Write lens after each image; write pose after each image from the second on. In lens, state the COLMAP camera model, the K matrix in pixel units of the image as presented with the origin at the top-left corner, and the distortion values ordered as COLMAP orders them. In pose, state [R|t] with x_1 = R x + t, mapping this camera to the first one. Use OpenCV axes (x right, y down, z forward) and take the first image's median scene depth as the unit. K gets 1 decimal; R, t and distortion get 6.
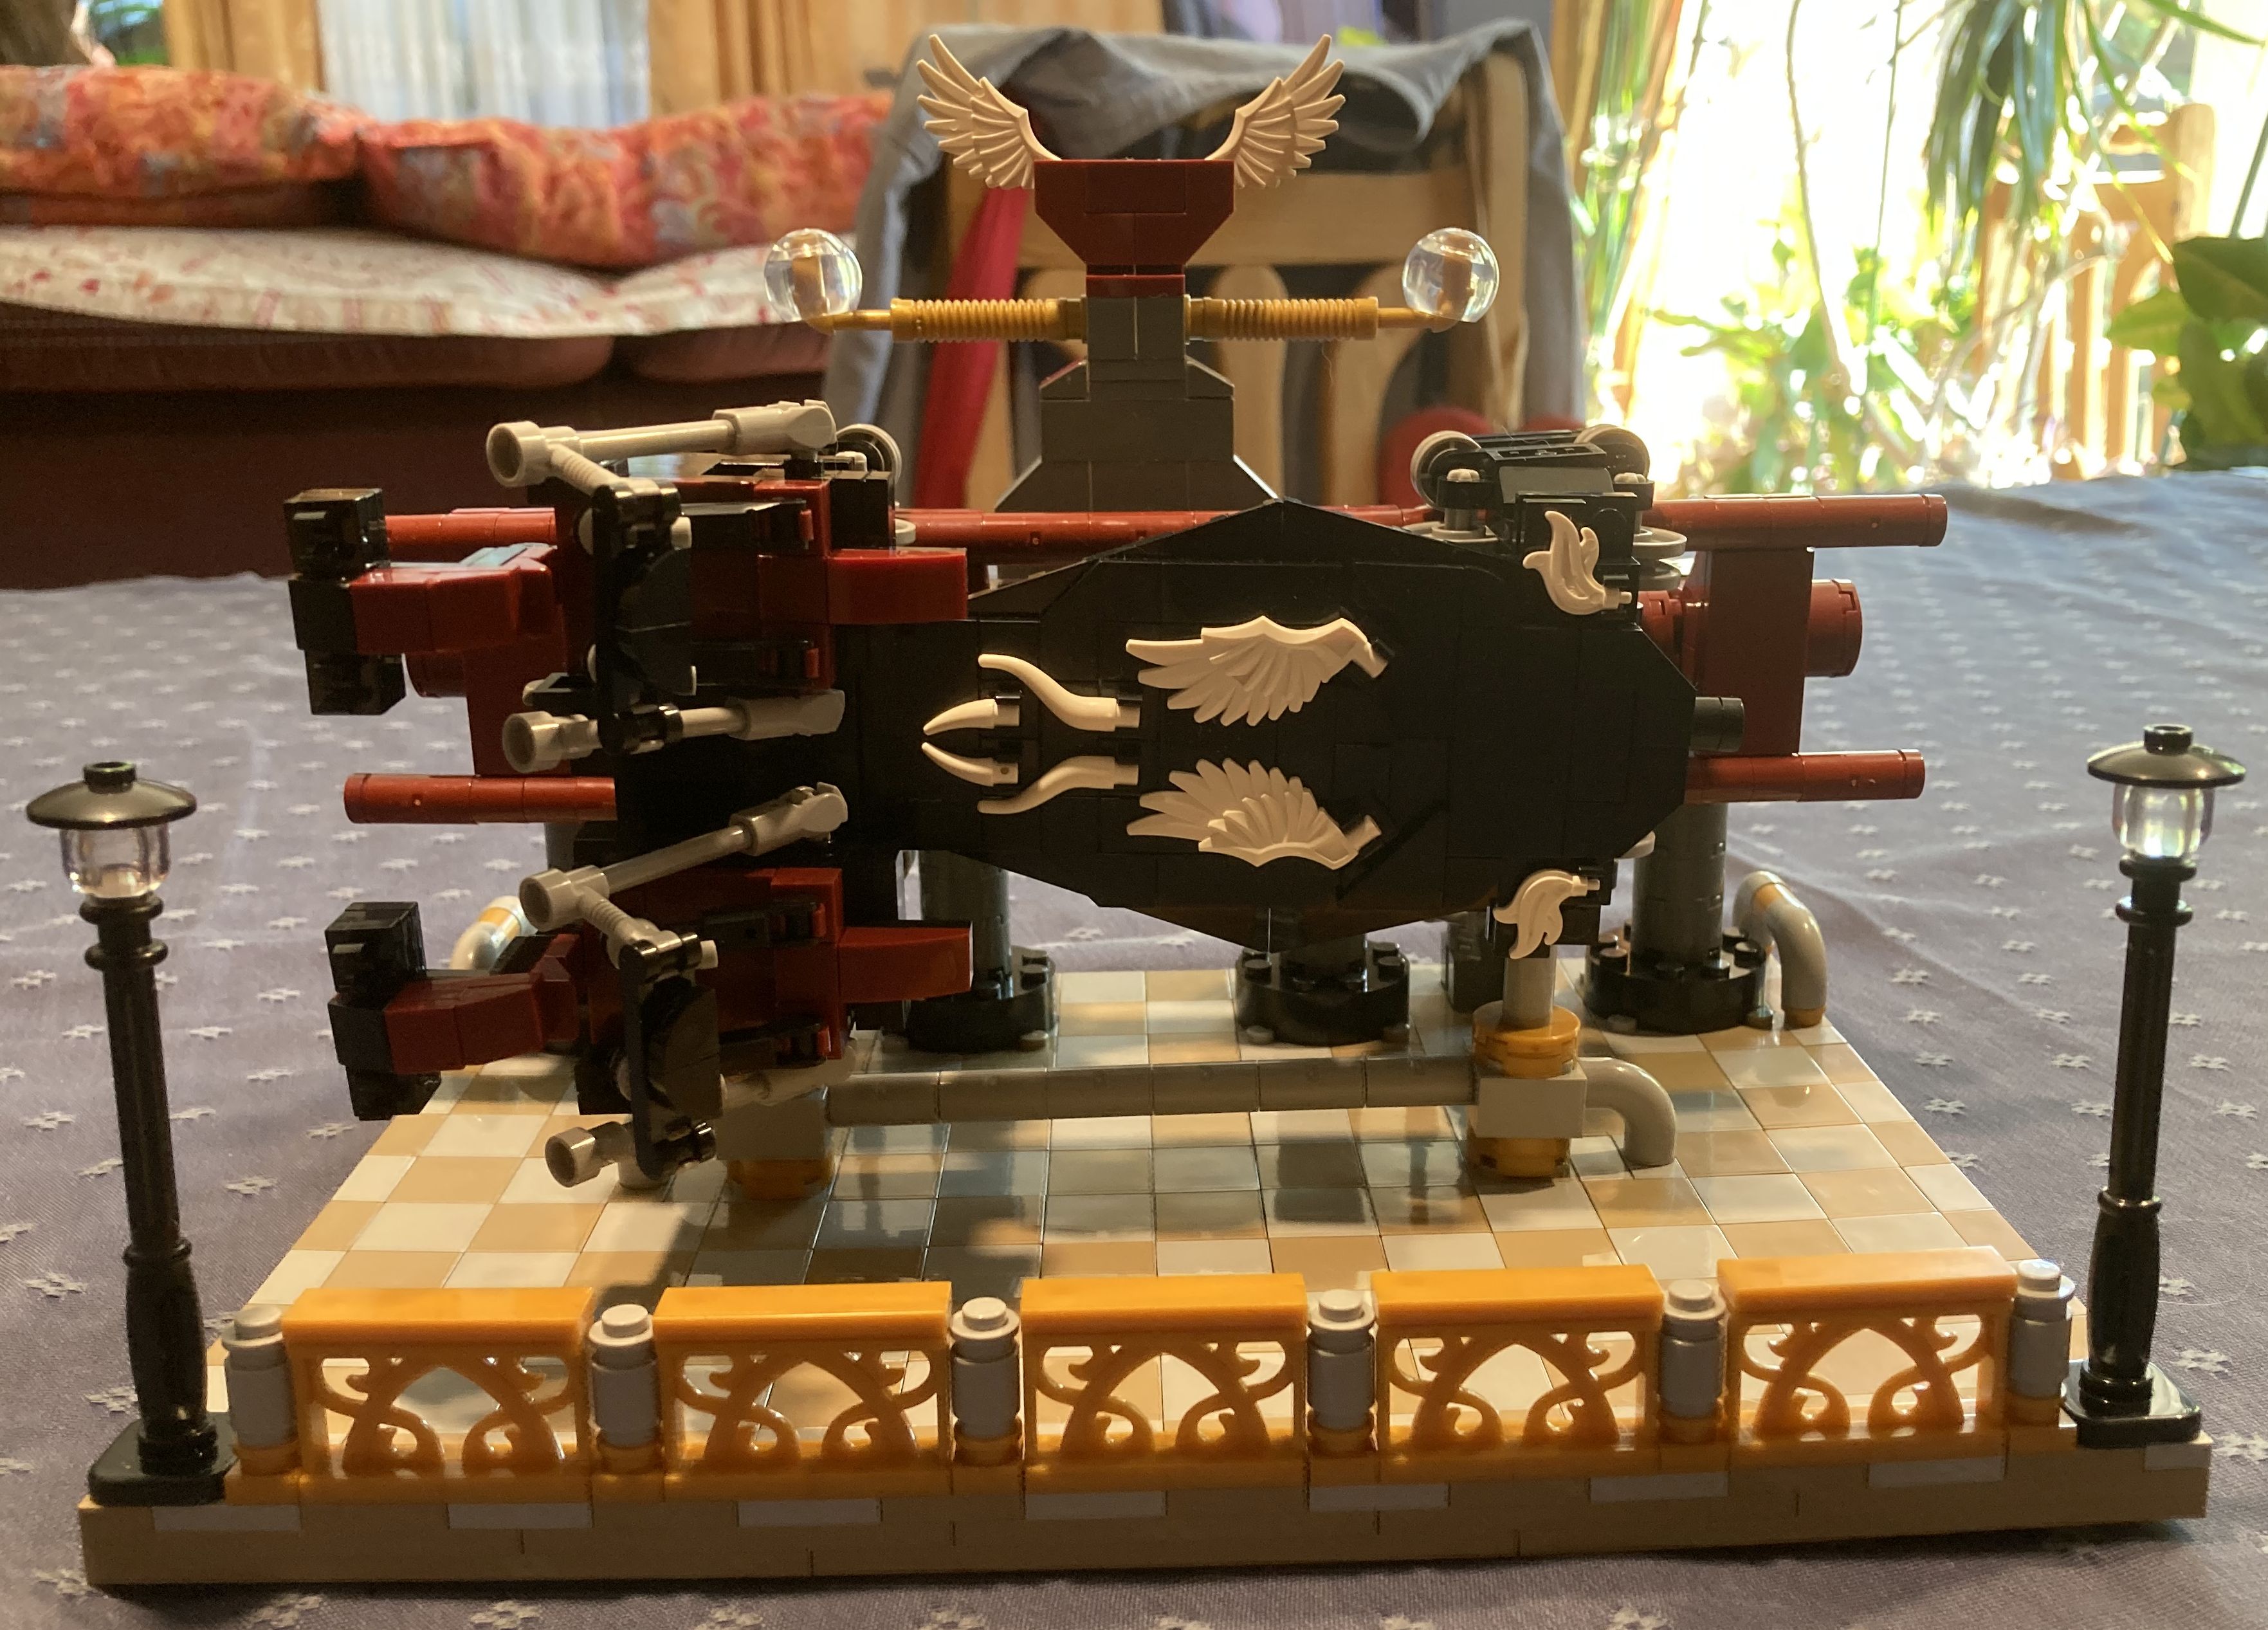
lens RADIAL K [[2376.5, 0, 1134.0], [0, 2376.5, 815.0], [0, 0, 1]] dist [-0.005907, 0.041237]
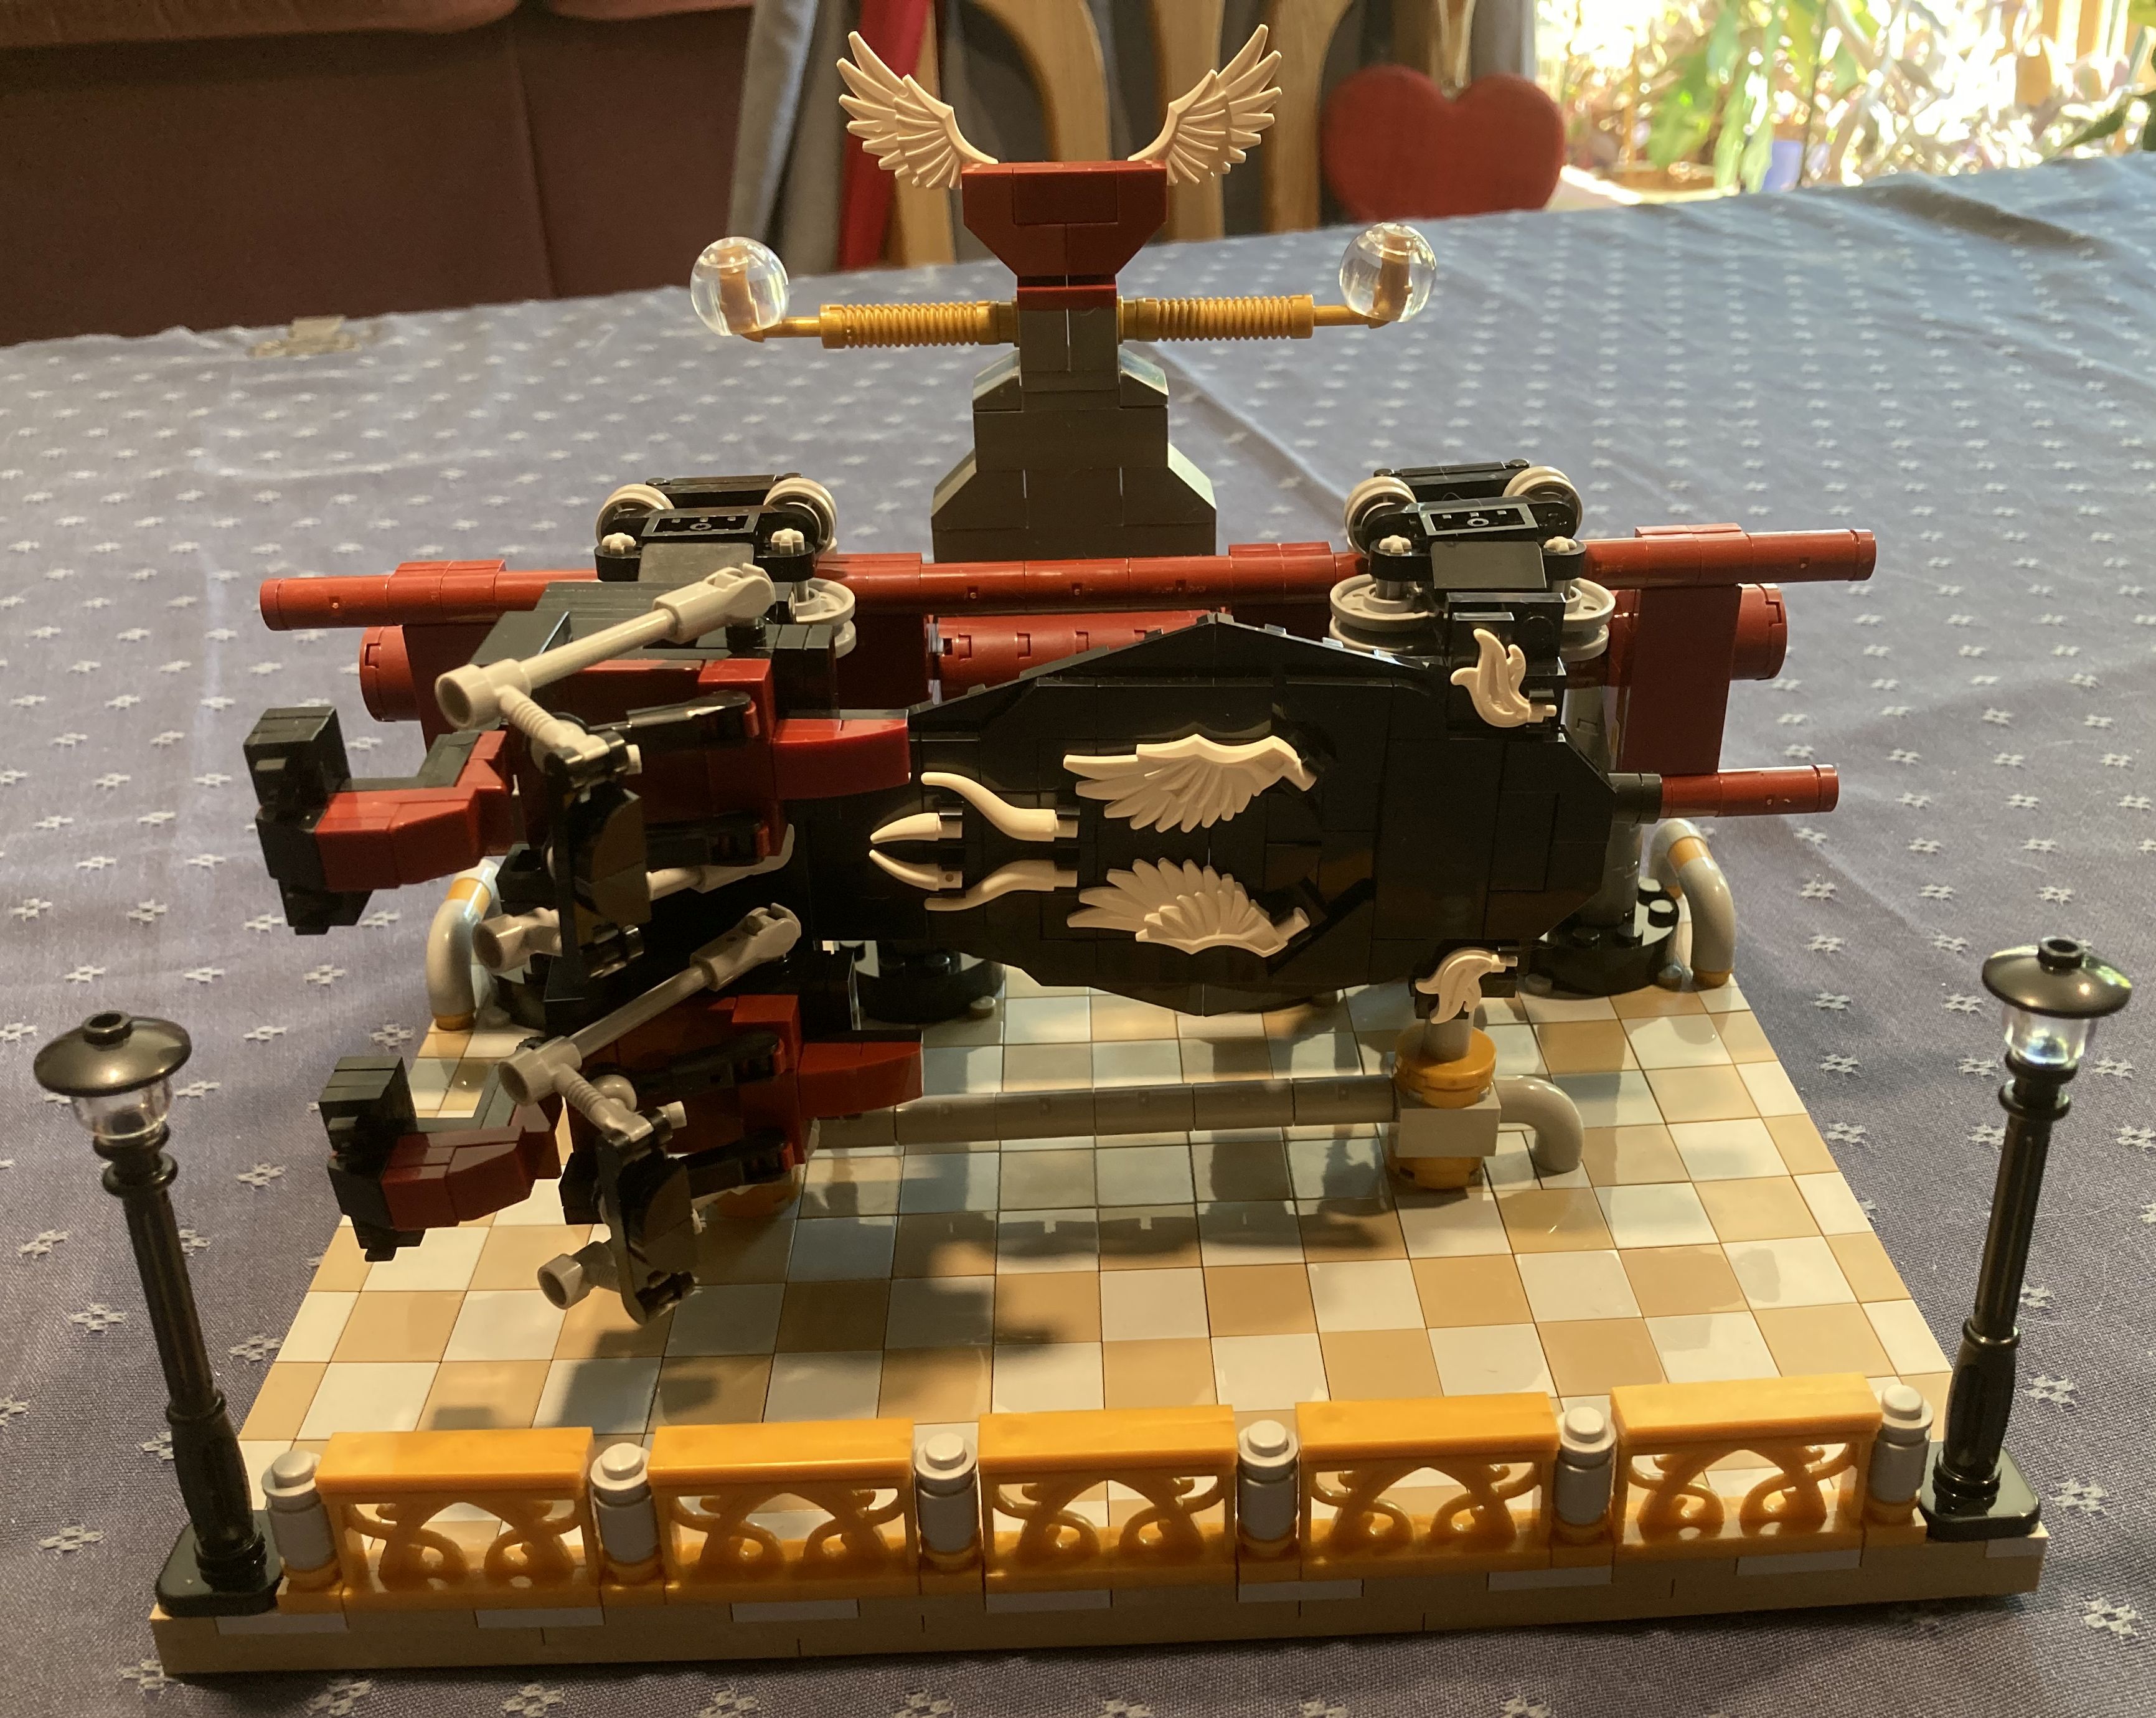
lens RADIAL K [[2316.9, 0, 1057.5], [0, 2316.9, 899.3], [0, 0, 1]] dist [-0.002436, 0.033687]
pose [[0.999852, -0.014012, -0.010003, 0.003247], [0.015966, 0.972014, 0.234379, -0.247565], [0.006439, -0.234504, 0.972094, 0.008327]]
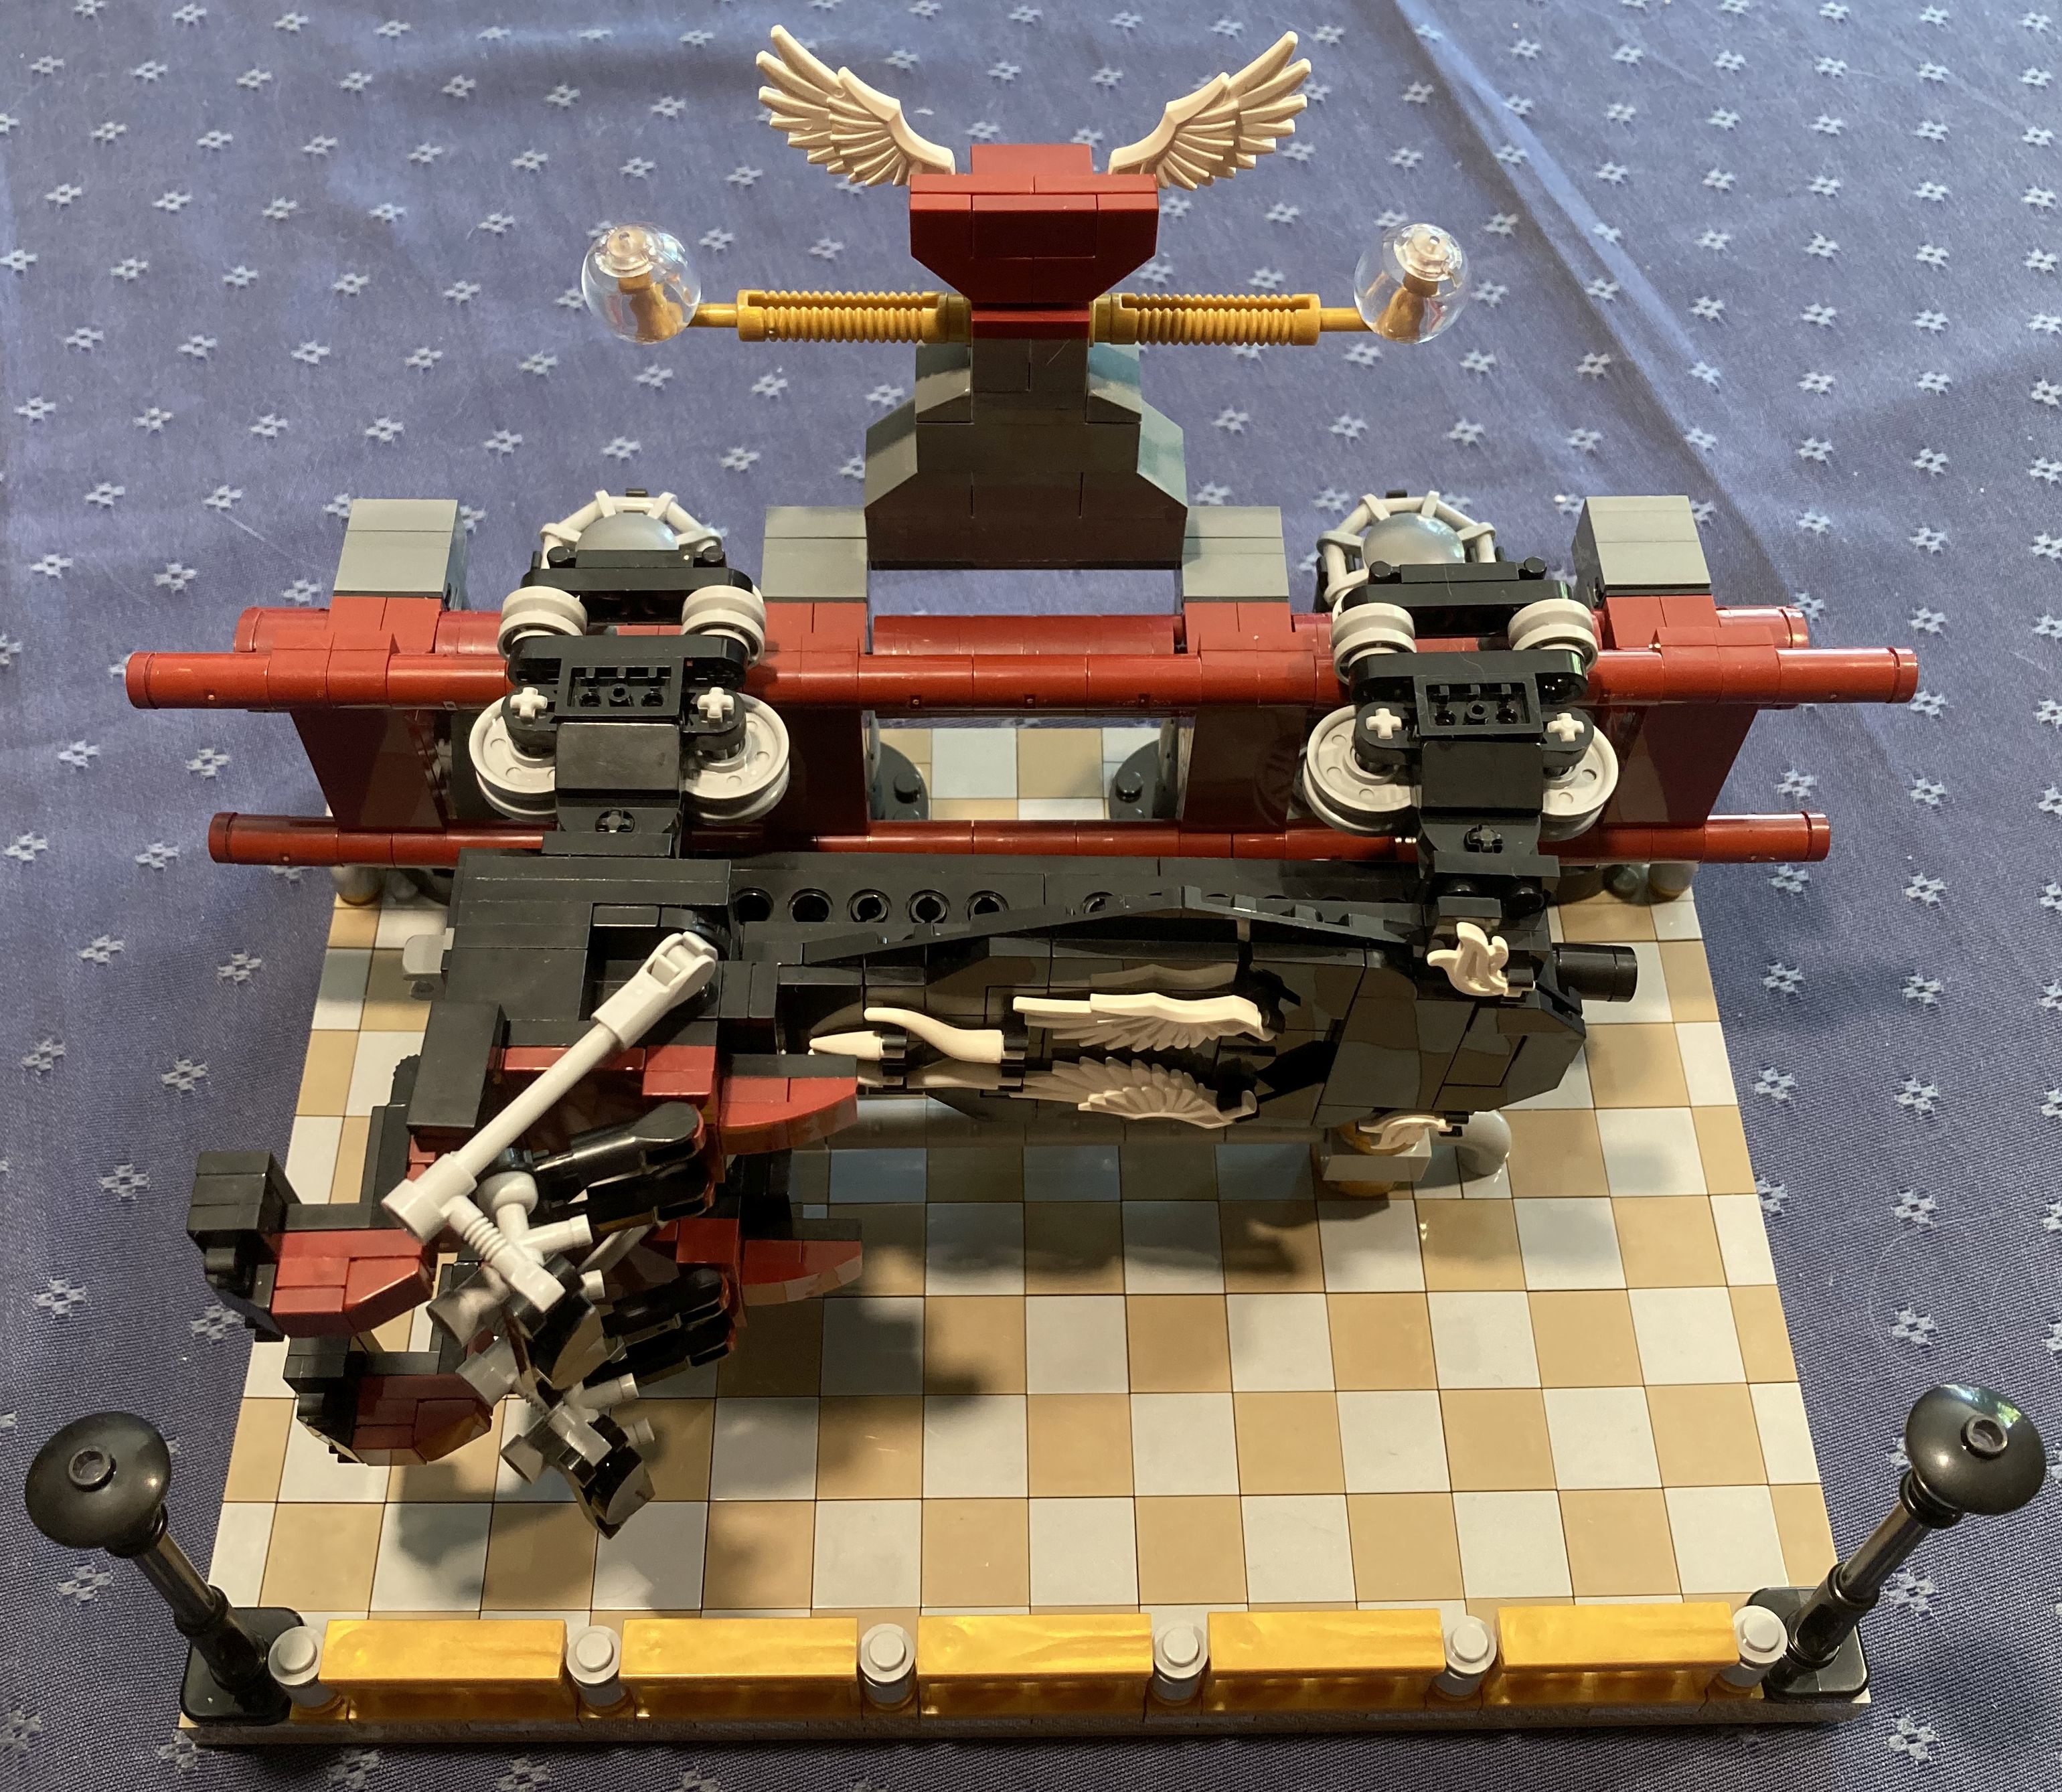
lens RADIAL K [[2497.5, 0, 941.0], [0, 2497.5, 892.7], [0, 0, 1]] dist [-0.002923, 0.022130]
pose [[0.999908, 0.012761, -0.004540, -0.029500], [-0.006474, 0.744740, 0.667323, -0.793425], [0.011897, -0.667233, 0.744754, 0.257063]]
